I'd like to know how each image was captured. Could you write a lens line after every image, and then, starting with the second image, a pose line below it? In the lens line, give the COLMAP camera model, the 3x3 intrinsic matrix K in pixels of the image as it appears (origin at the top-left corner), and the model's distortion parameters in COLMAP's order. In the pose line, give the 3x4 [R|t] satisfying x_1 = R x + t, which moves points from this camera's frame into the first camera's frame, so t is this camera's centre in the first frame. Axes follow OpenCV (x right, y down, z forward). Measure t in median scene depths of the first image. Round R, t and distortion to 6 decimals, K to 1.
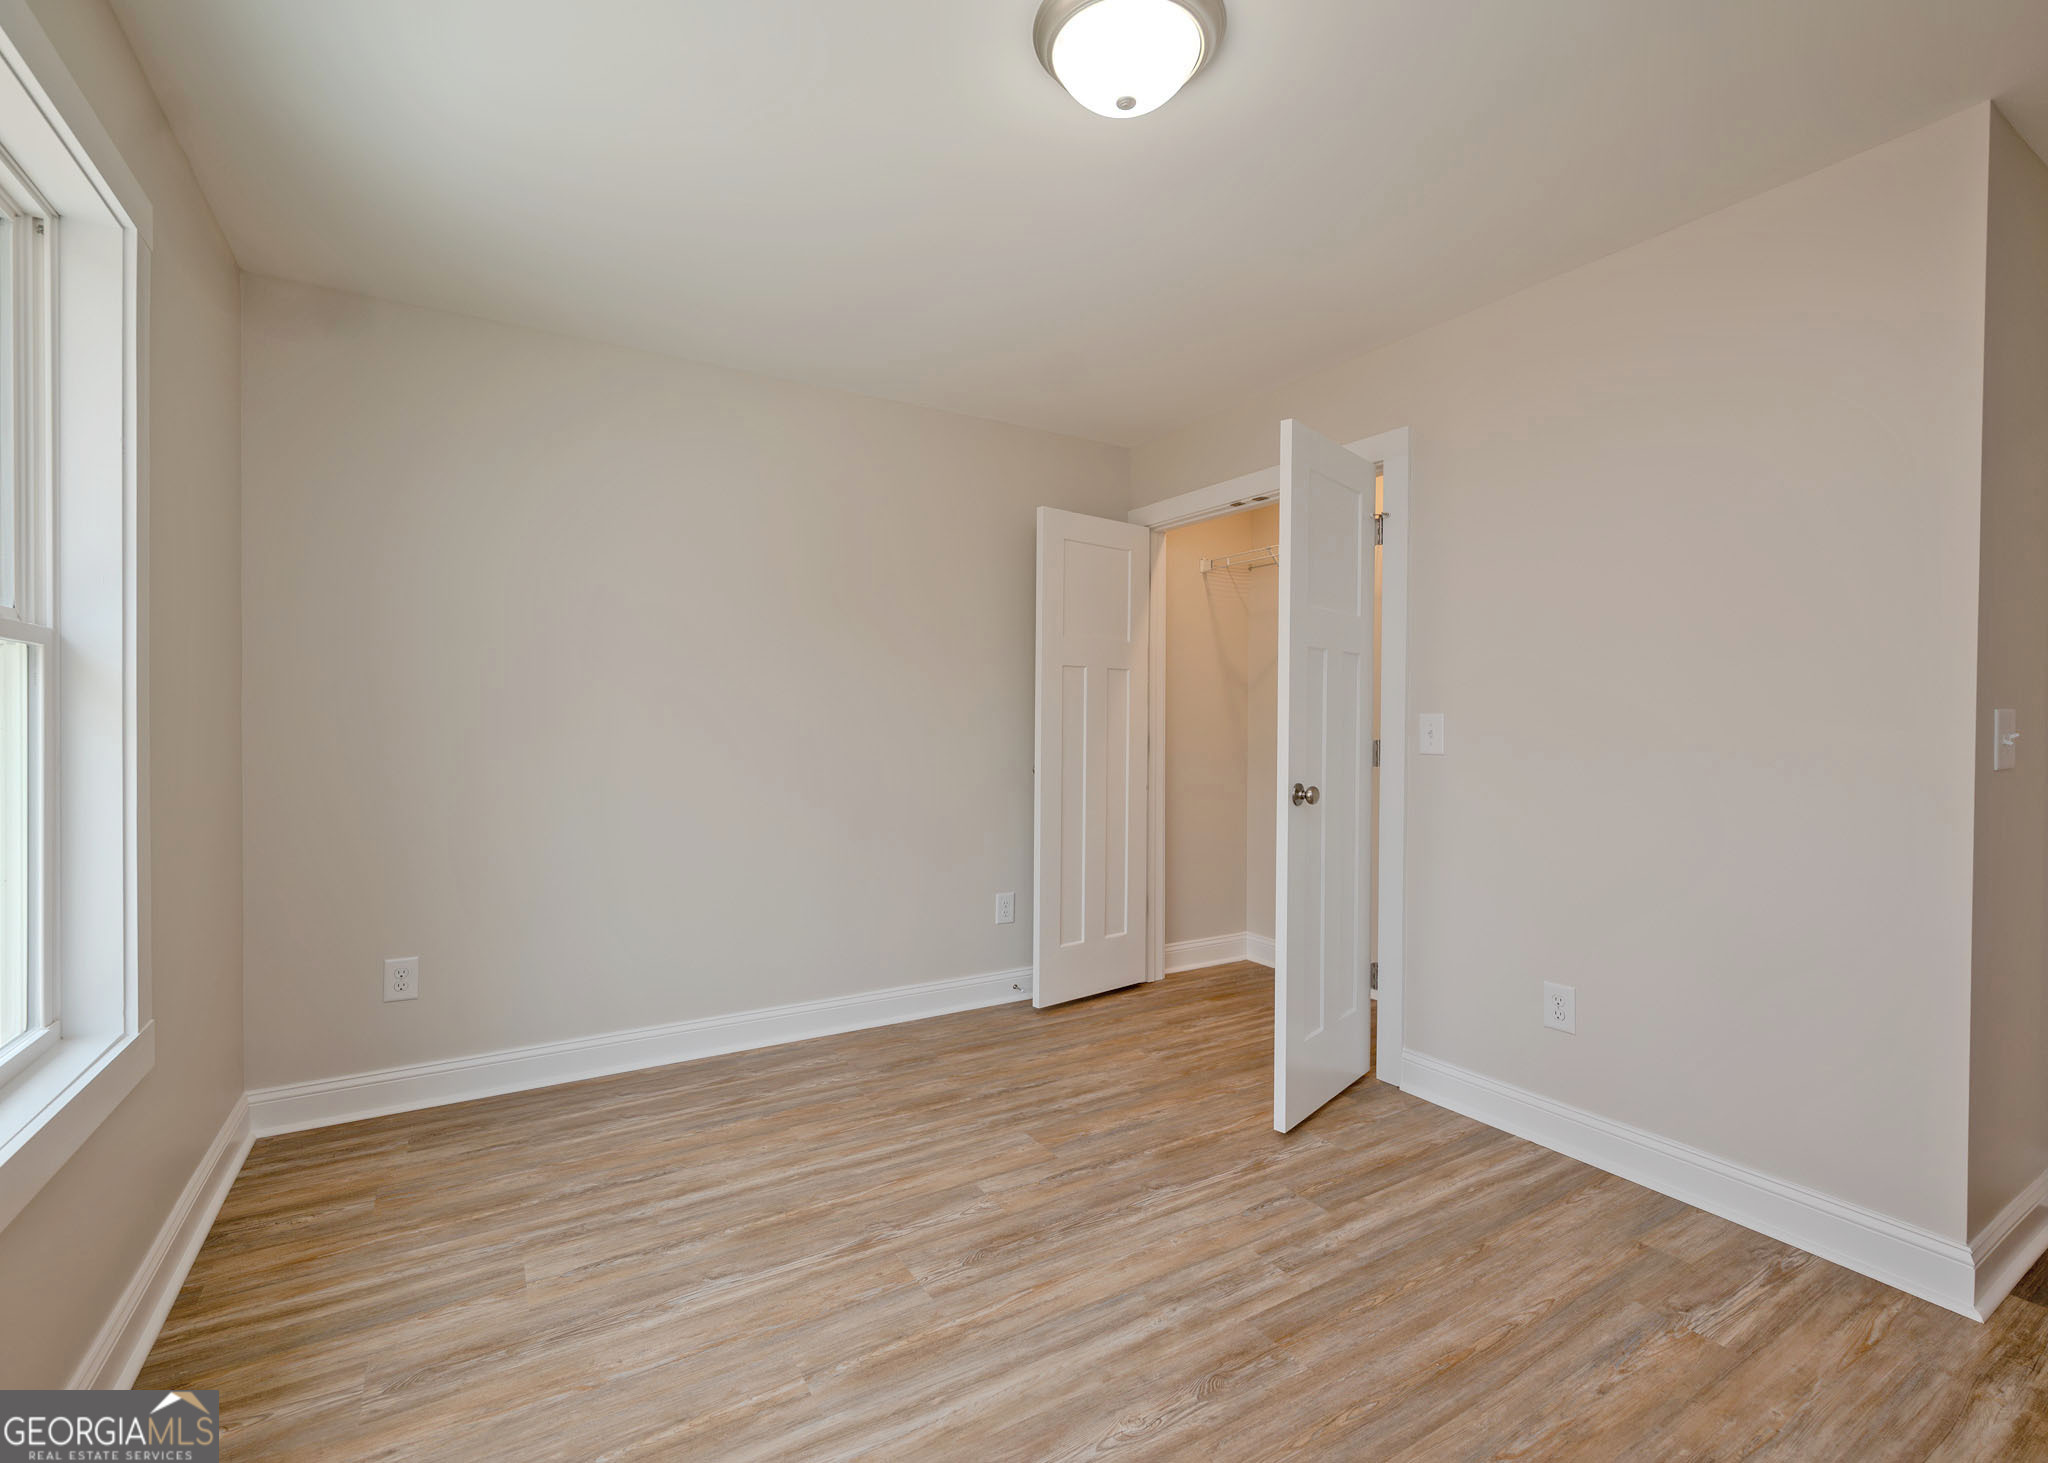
lens RADIAL K [[881.4, 0, 941.9], [0, 881.4, 720.4], [0, 0, 1]] dist [-0.002808, 0.000659]
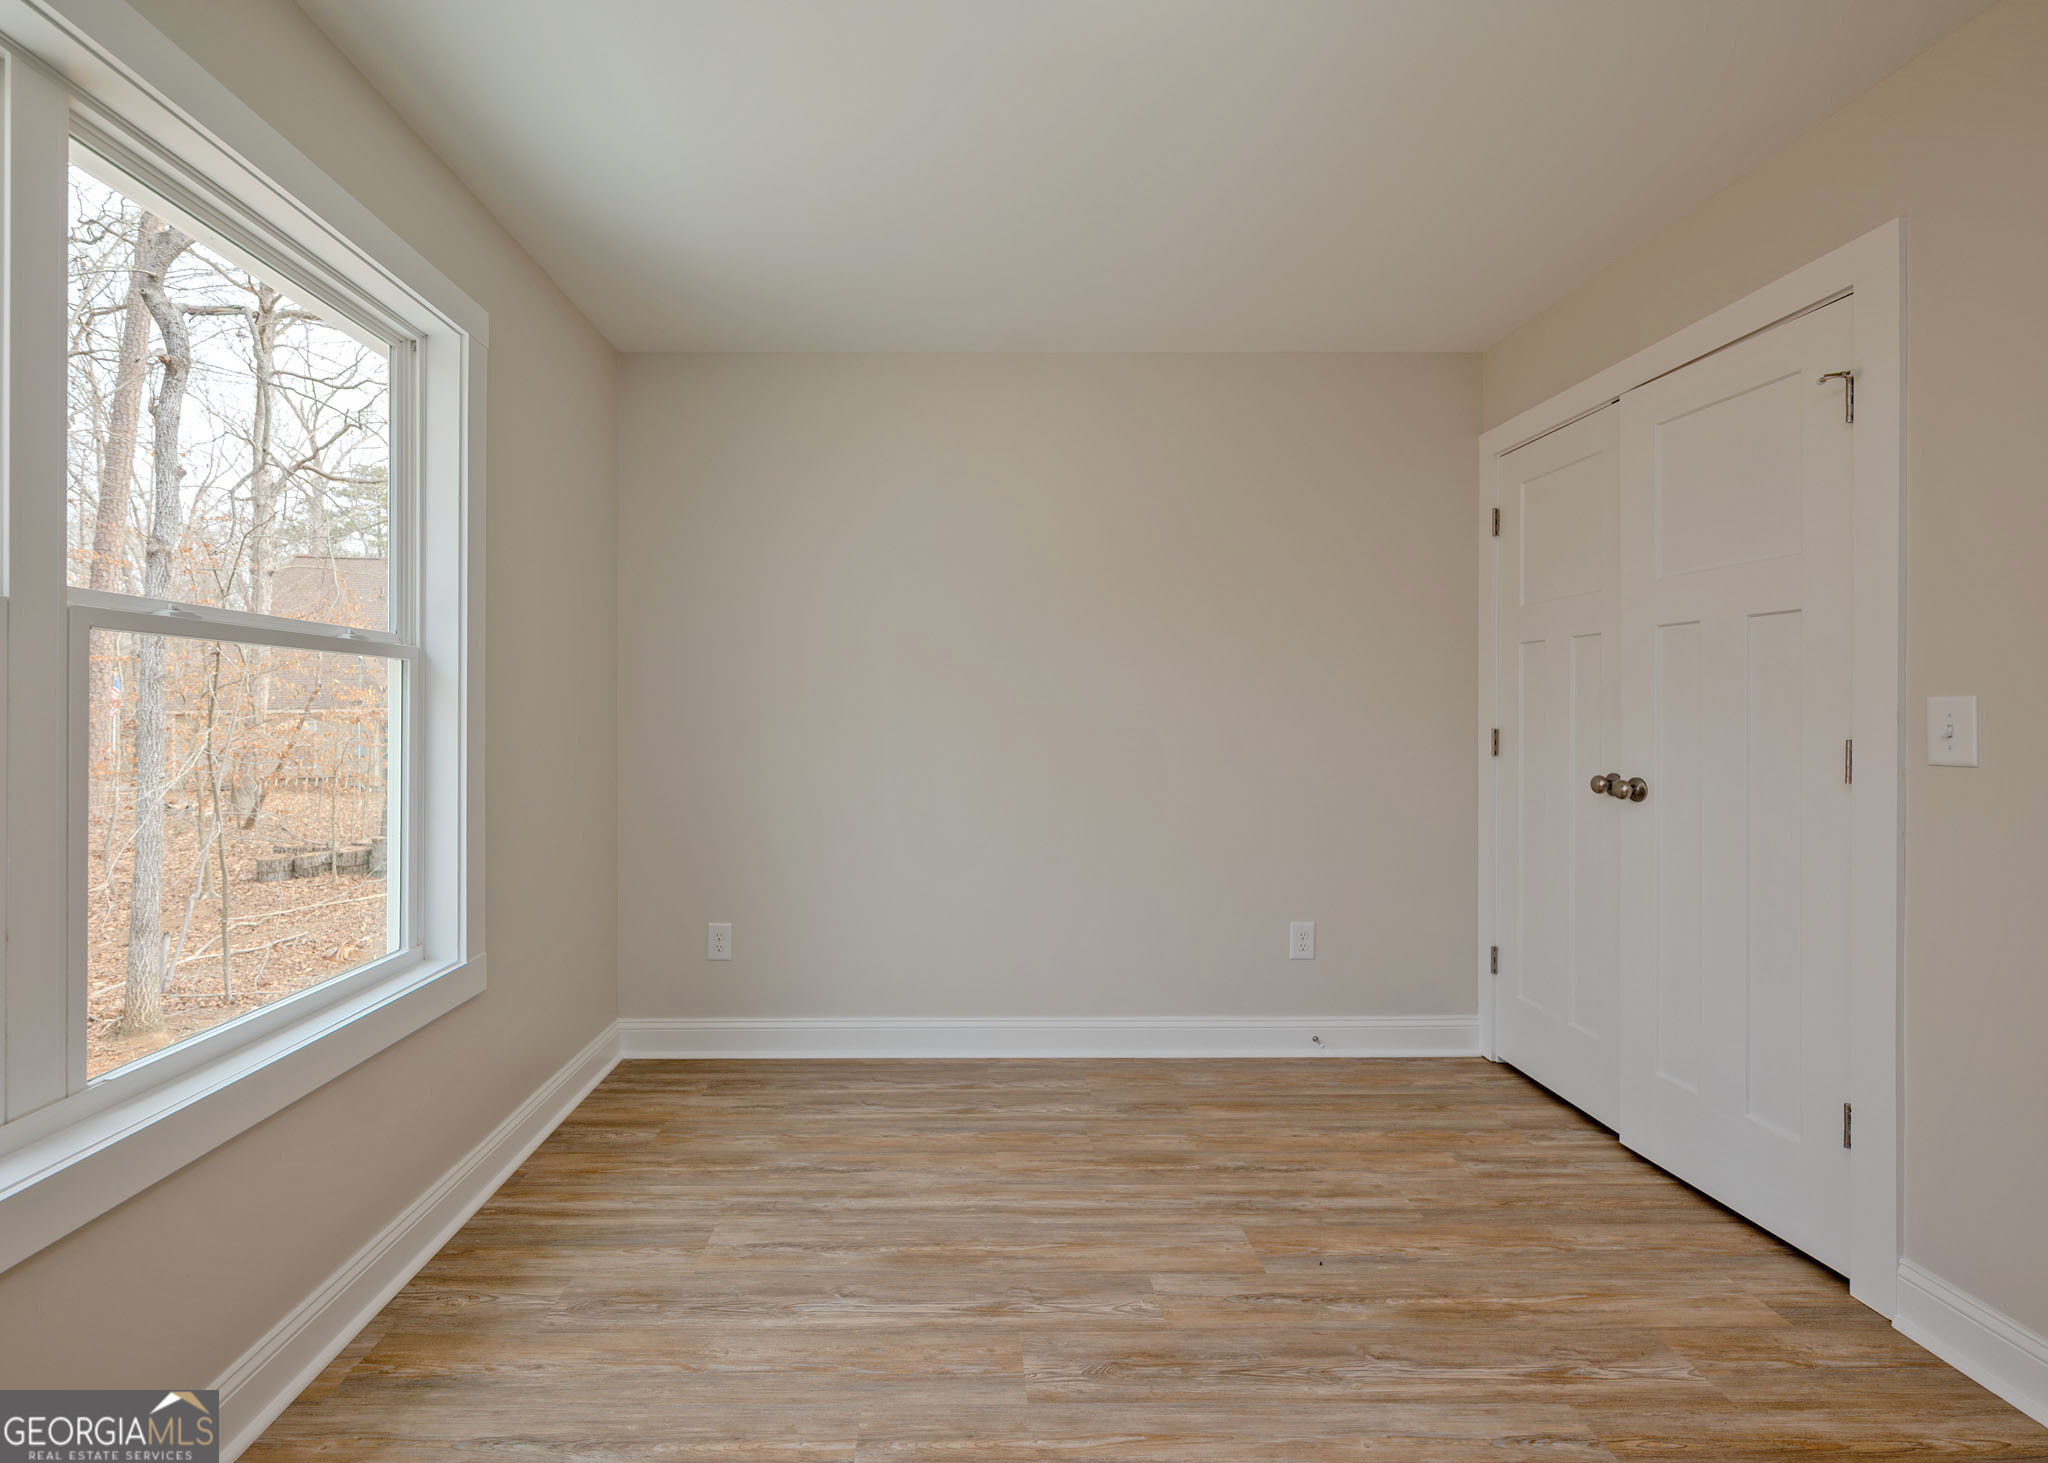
lens RADIAL K [[881.4, 0, 946.2], [0, 881.4, 708.0], [0, 0, 1]] dist [-0.002808, 0.000659]
pose [[0.878550, -0.008420, -0.477575, 0.262644], [0.005290, 0.999955, -0.007899, 0.000907], [0.477620, 0.004413, 0.878555, 0.179709]]
